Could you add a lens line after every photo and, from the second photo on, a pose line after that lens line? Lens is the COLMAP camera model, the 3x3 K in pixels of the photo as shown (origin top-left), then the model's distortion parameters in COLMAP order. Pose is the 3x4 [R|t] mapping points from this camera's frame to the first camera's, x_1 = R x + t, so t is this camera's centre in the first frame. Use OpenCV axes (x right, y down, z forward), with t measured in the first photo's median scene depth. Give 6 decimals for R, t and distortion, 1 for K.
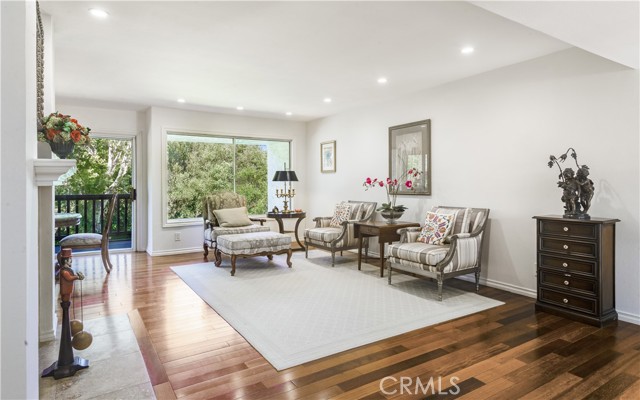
lens RADIAL K [[367.0, 0, 320.5], [0, 367.0, 194.3], [0, 0, 1]] dist [0.001087, 0.000099]
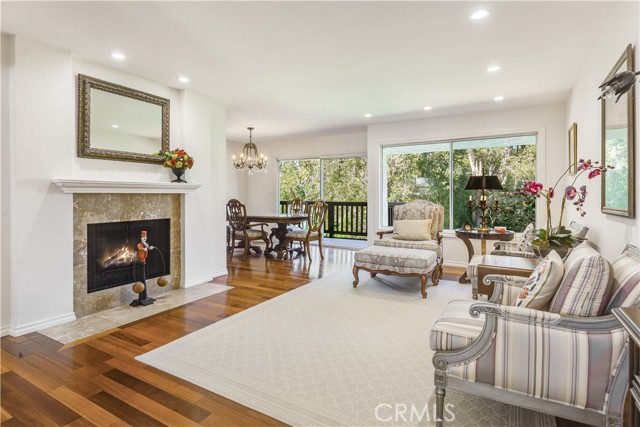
lens RADIAL K [[344.3, 0, 319.7], [0, 344.3, 199.1], [0, 0, 1]] dist [0.018983, -0.006963]
pose [[0.438982, 0.013841, -0.898389, 0.433086], [-0.029260, 0.999571, 0.001102, -0.007871], [0.898019, 0.025803, 0.439198, 0.416098]]
